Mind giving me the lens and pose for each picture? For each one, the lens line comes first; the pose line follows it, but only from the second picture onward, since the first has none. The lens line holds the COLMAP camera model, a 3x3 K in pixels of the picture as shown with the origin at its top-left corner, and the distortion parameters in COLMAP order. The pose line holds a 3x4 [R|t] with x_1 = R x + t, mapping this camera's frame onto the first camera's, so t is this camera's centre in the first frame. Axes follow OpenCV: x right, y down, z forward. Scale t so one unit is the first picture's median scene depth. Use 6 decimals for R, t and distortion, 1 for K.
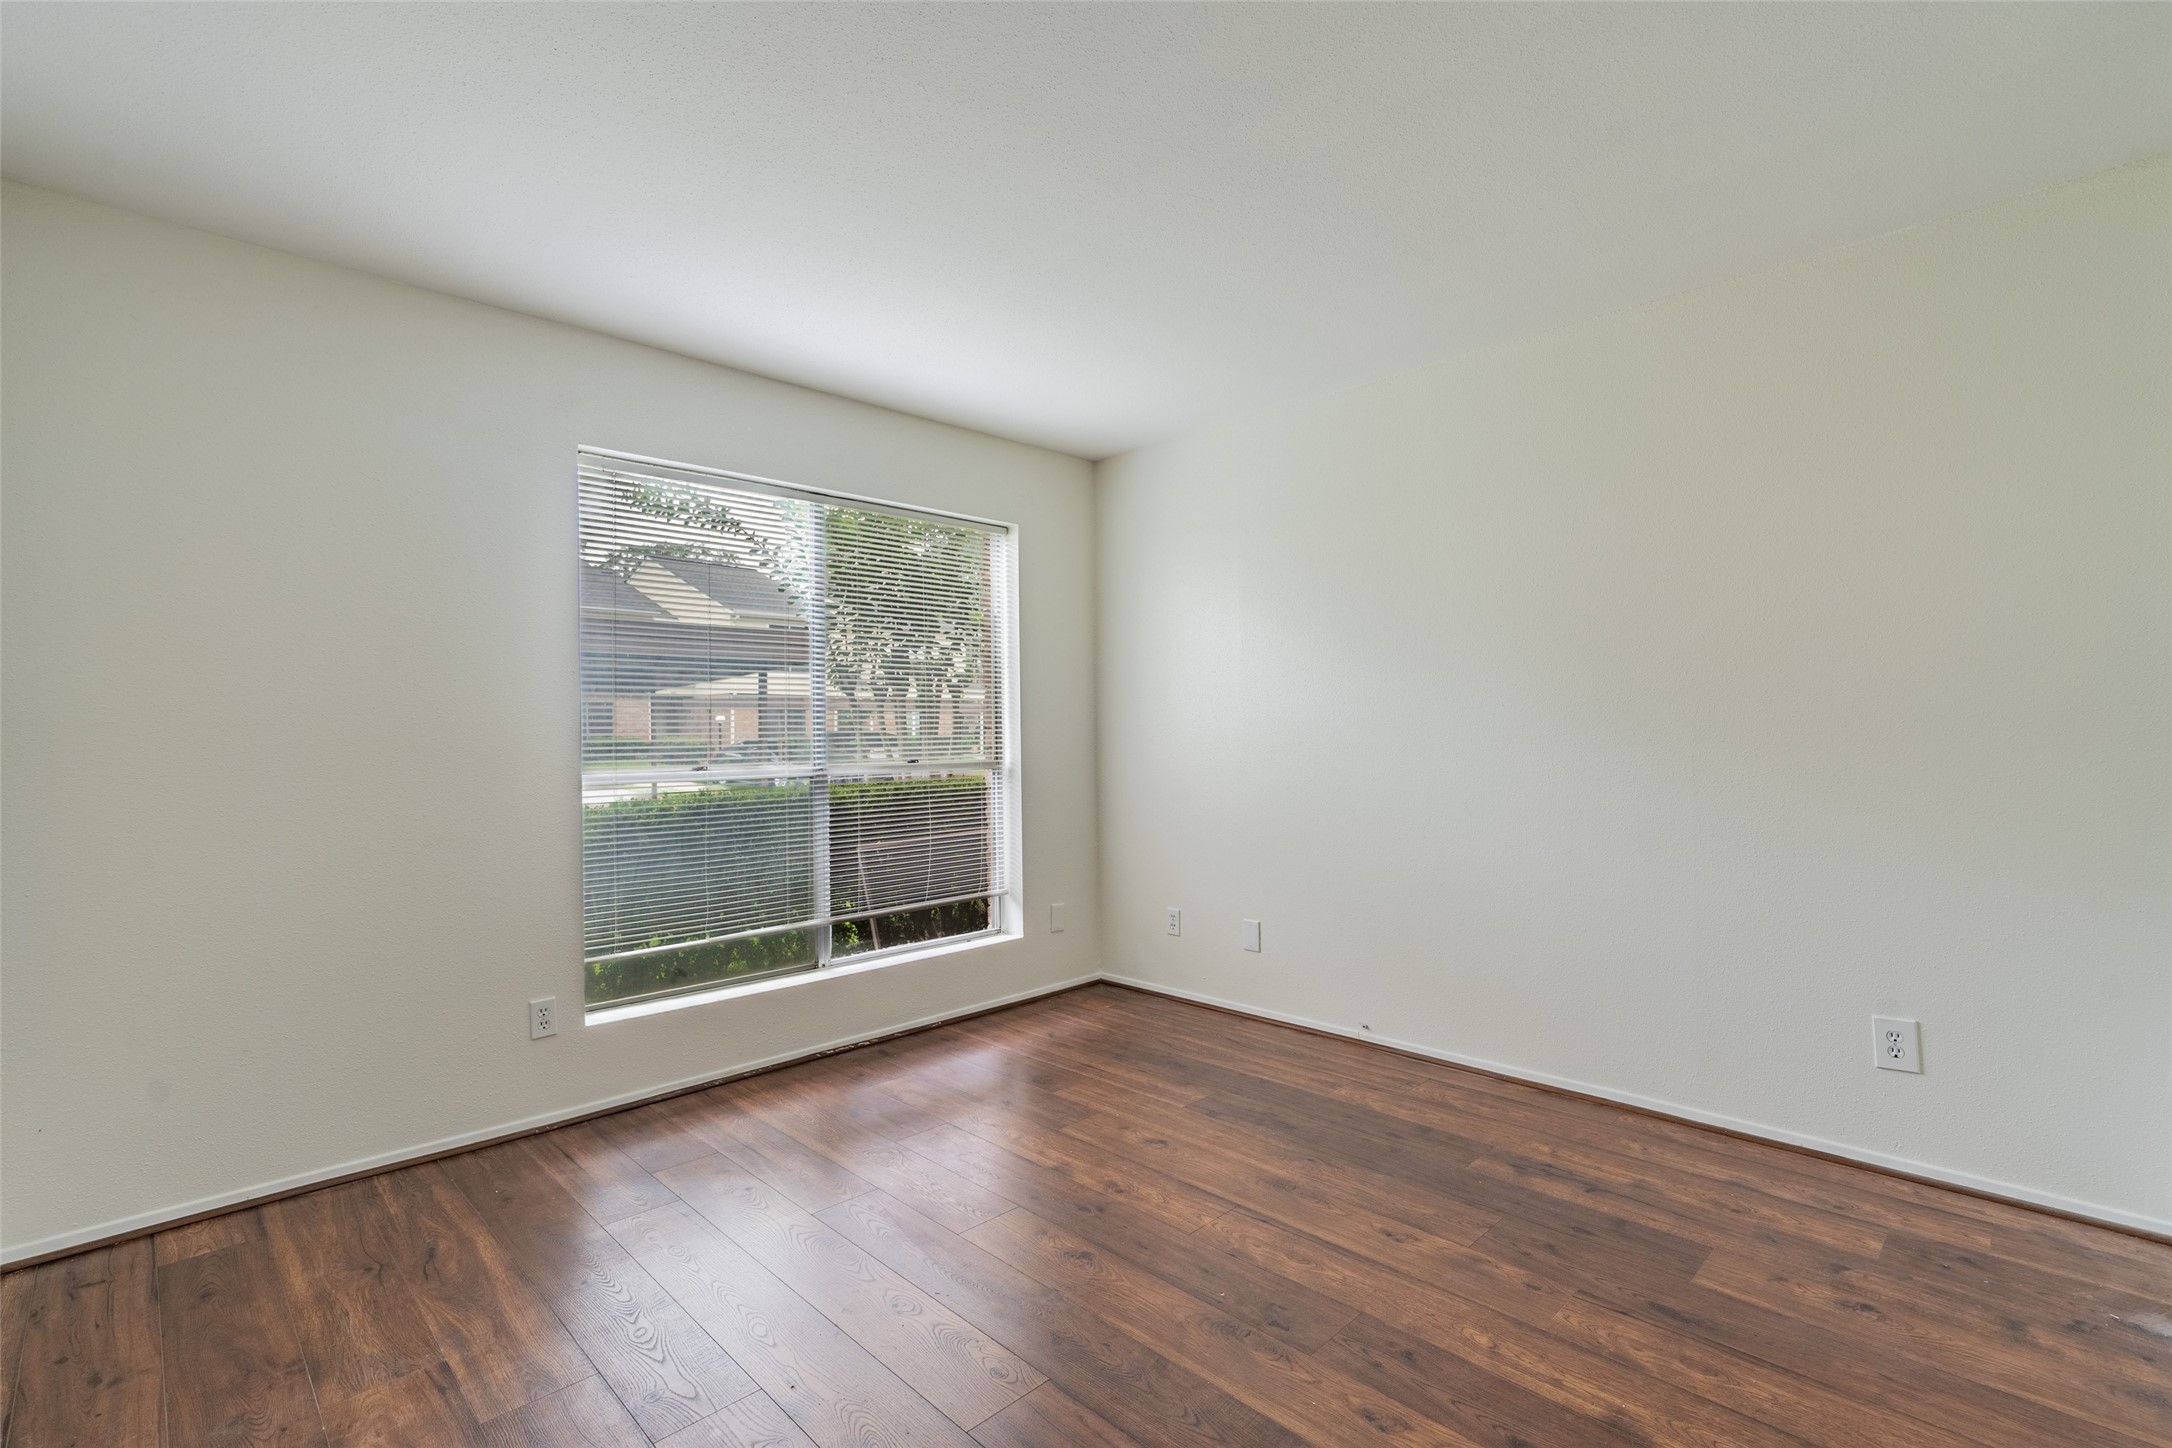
lens RADIAL K [[984.8, 0, 1090.1], [0, 984.8, 730.5], [0, 0, 1]] dist [-0.003151, 0.000339]
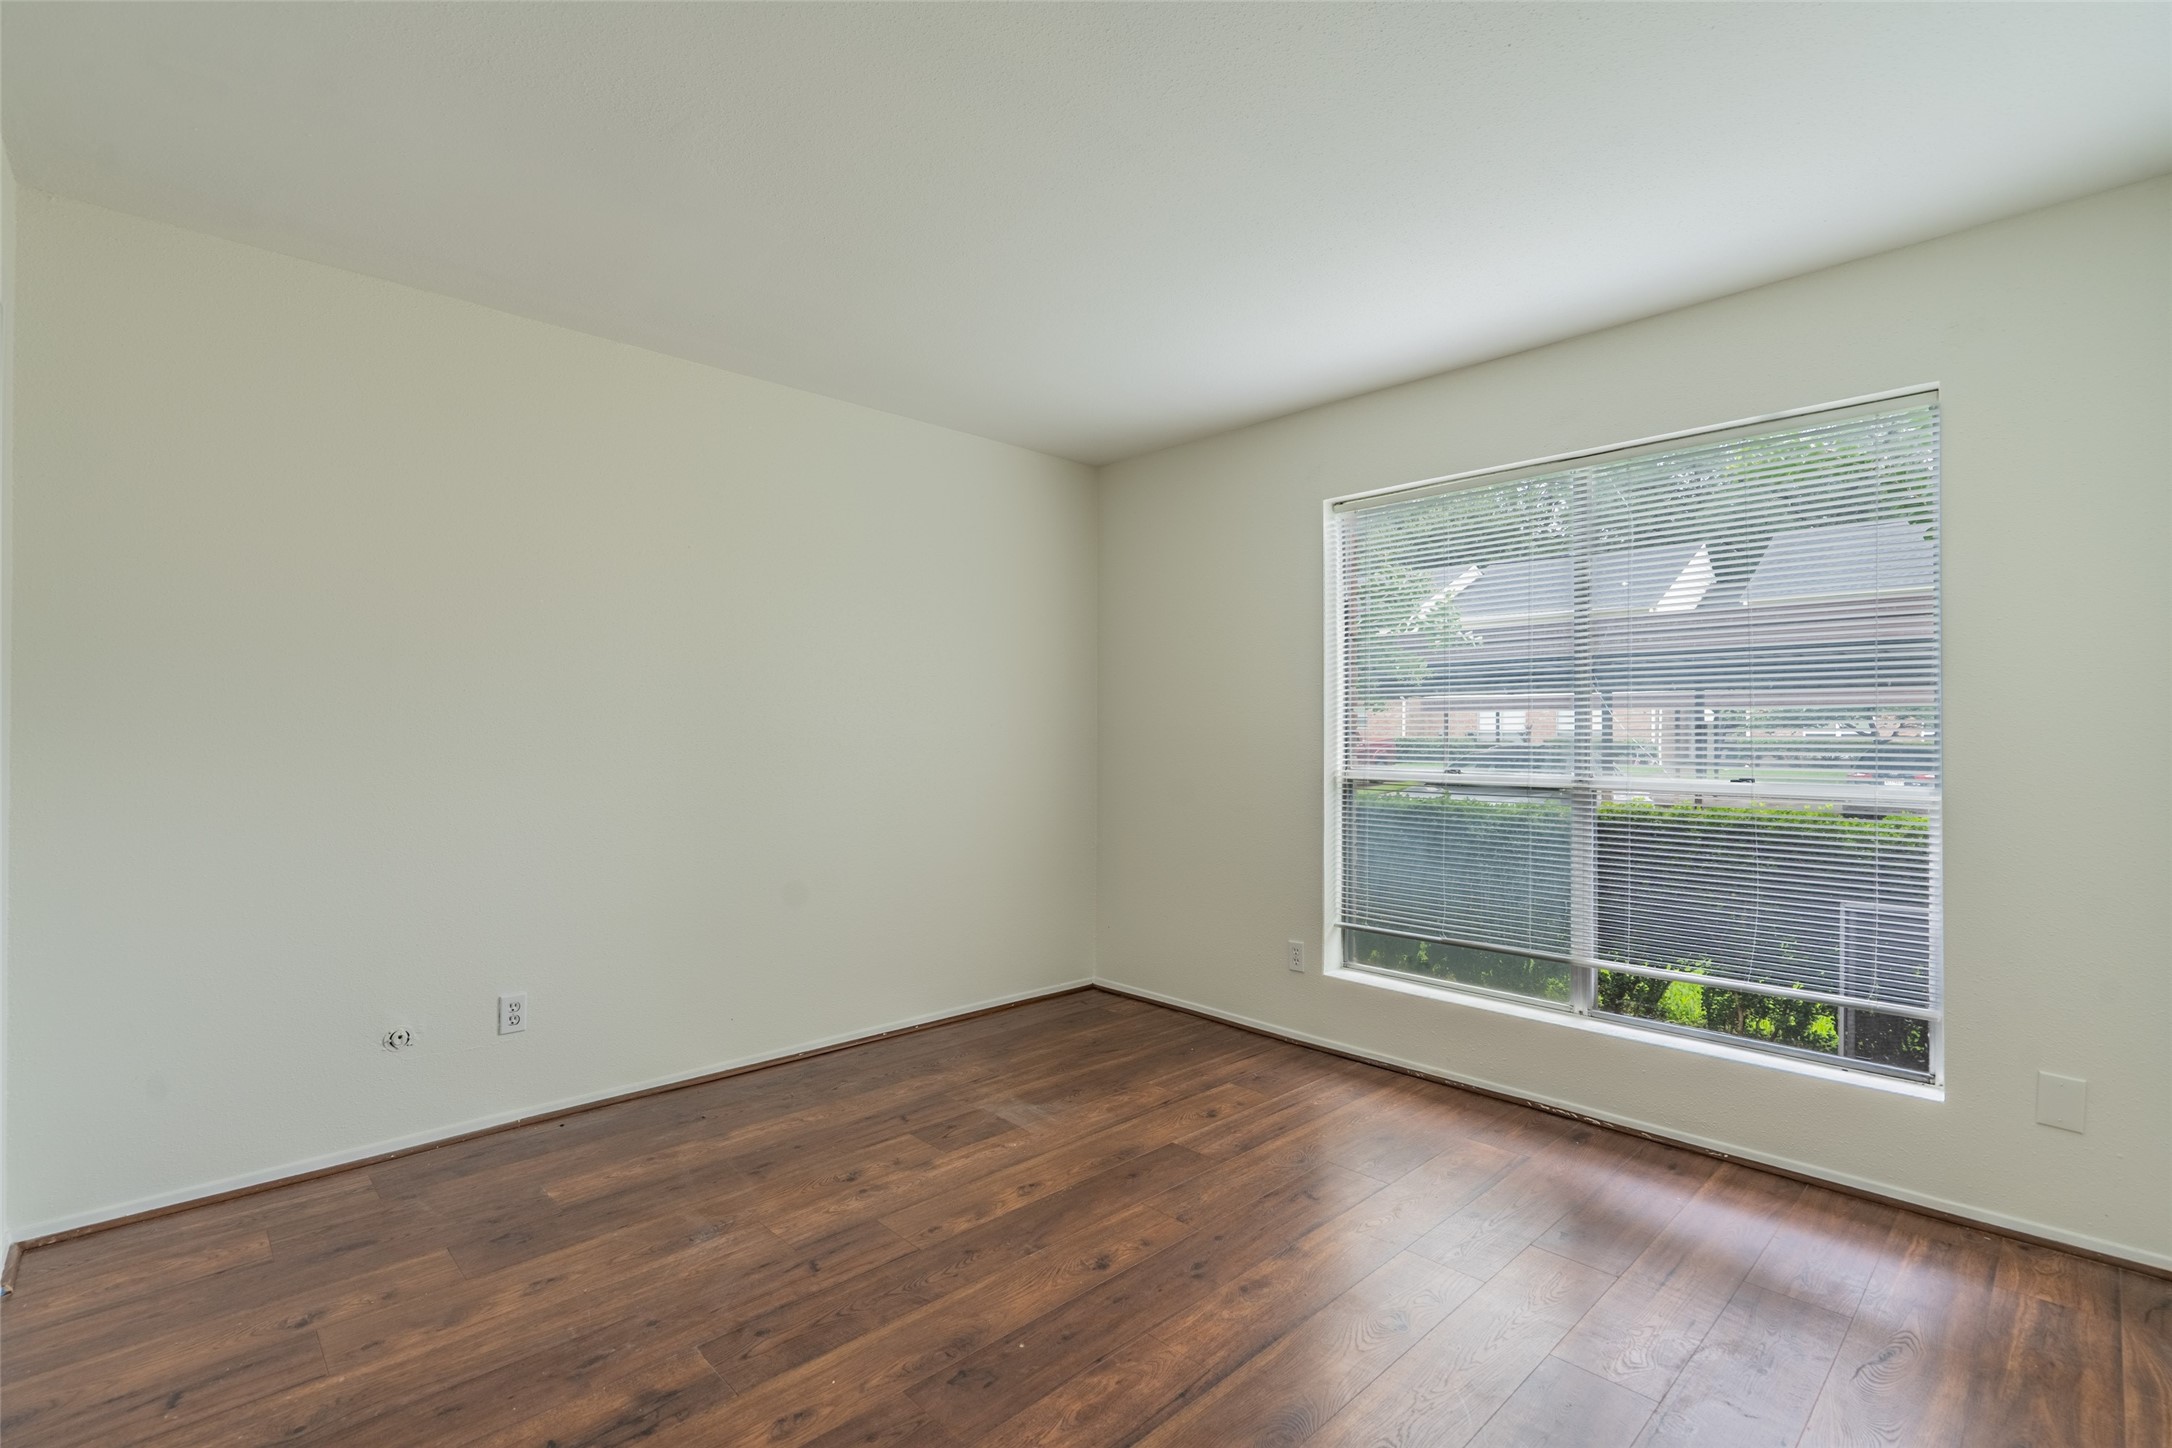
lens RADIAL K [[984.8, 0, 1090.1], [0, 984.8, 730.5], [0, 0, 1]] dist [-0.003151, 0.000339]
pose [[-0.011368, 0.008380, -0.999900, 0.758477], [-0.004822, 0.999953, 0.008435, -0.012410], [0.999924, 0.004917, -0.011327, 0.767396]]
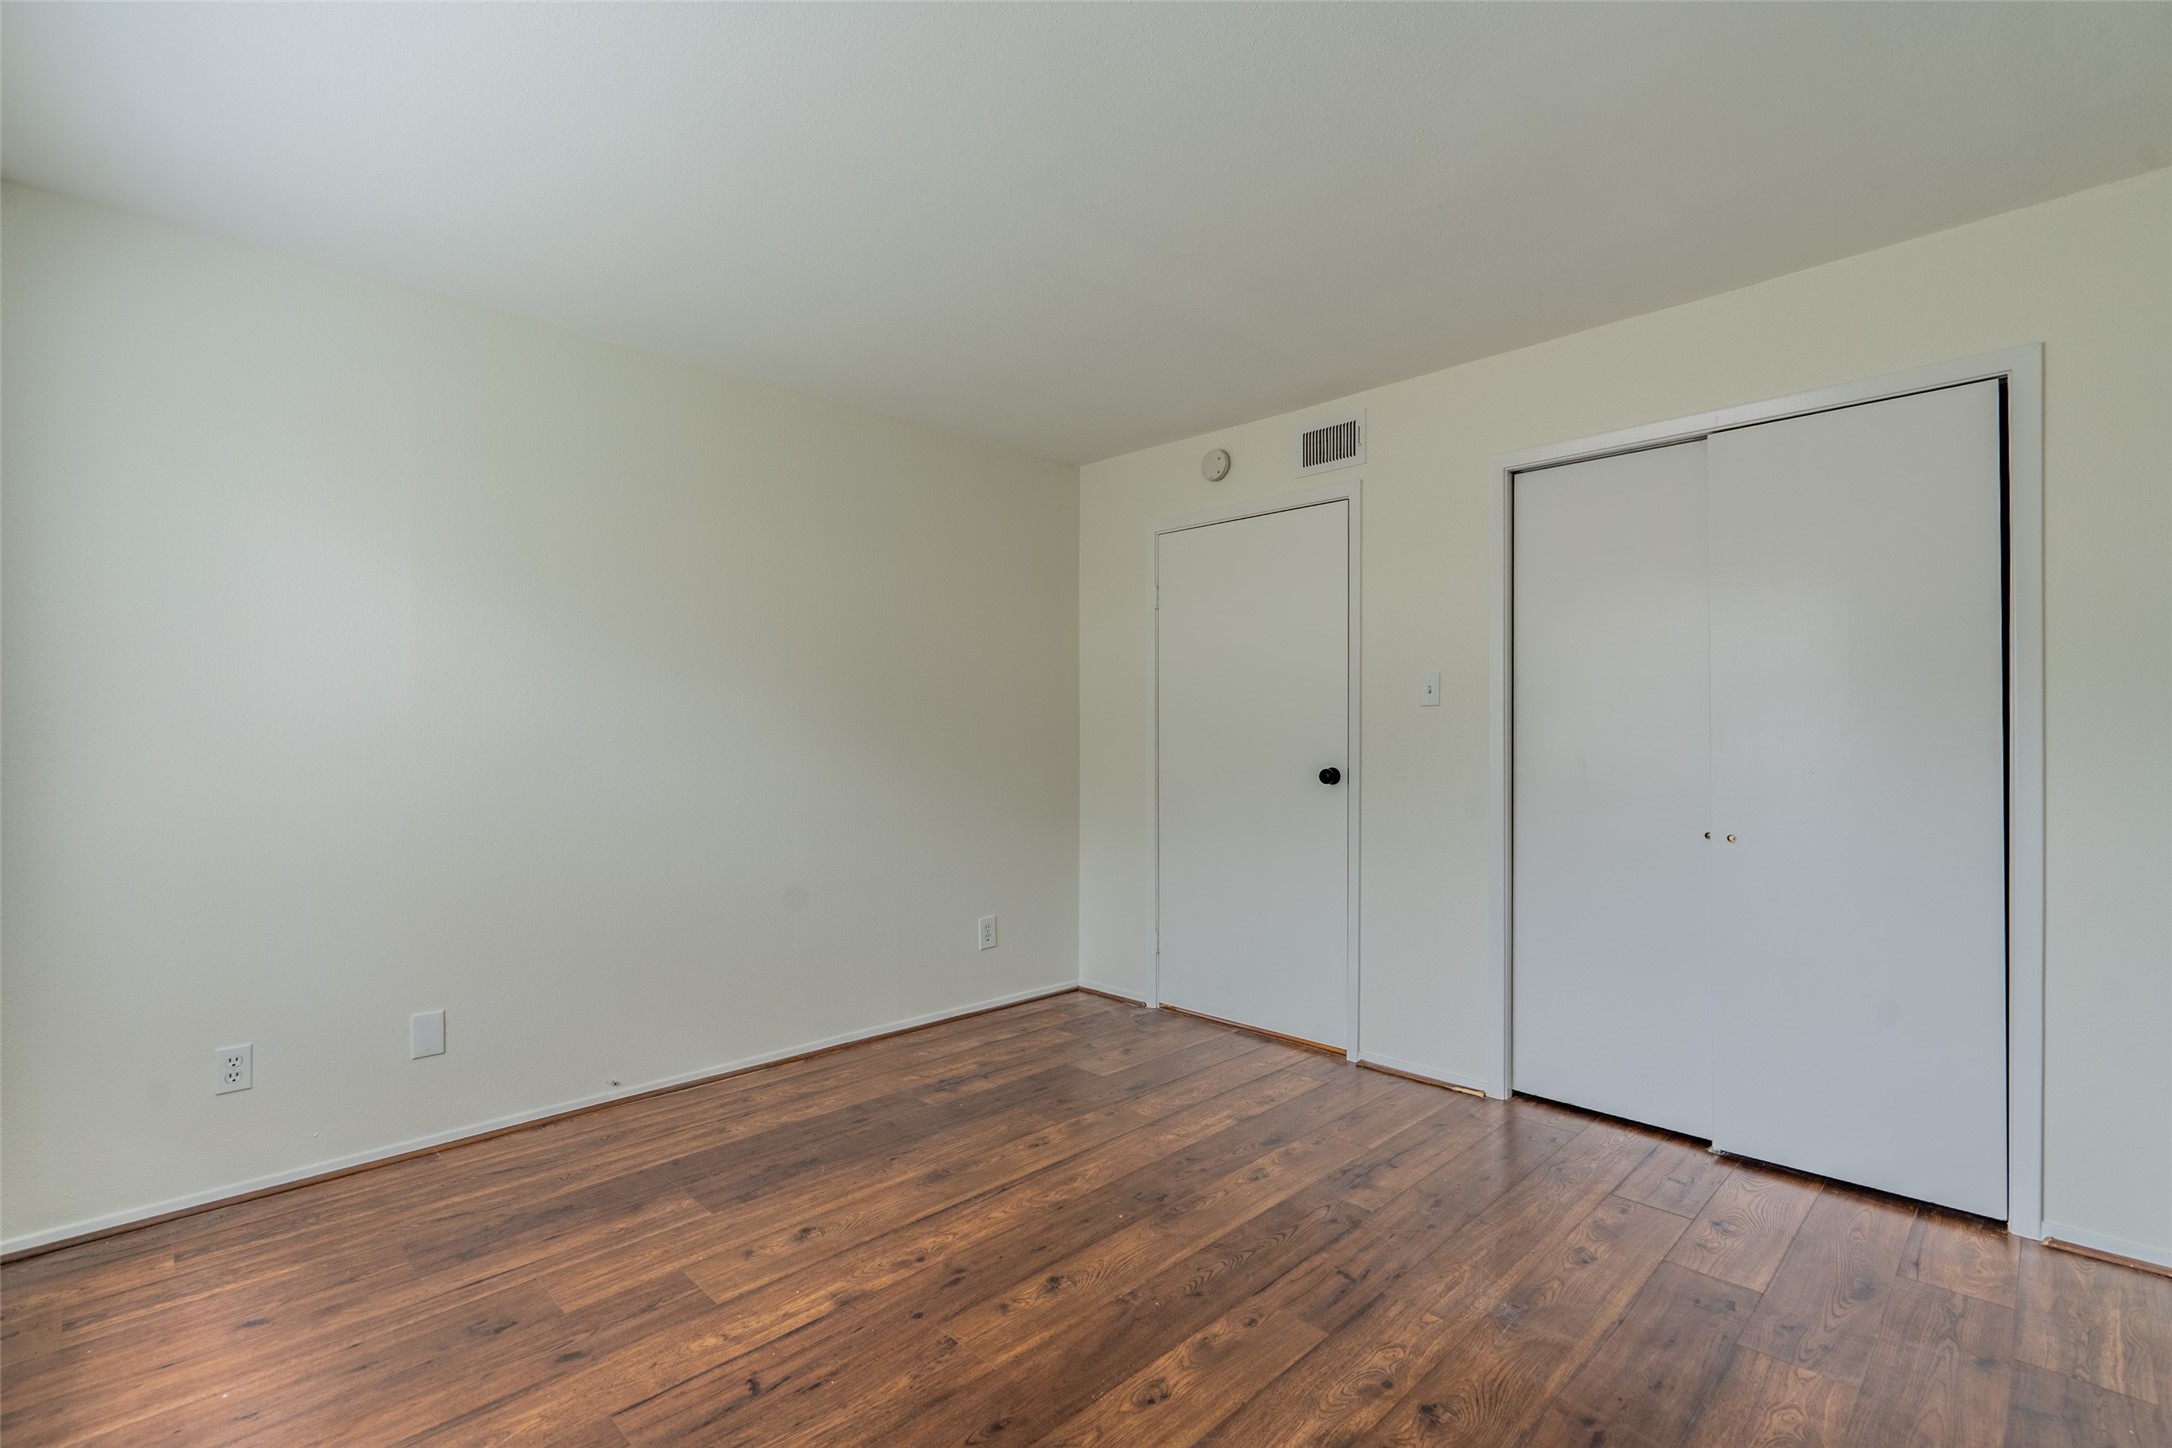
lens RADIAL K [[984.8, 0, 1090.1], [0, 984.8, 730.5], [0, 0, 1]] dist [-0.003151, 0.000339]
pose [[-0.006103, 0.017013, 0.999837, -0.758455], [0.000990, 0.999855, -0.017008, 0.006169], [-0.999981, 0.000886, -0.006119, 0.746854]]
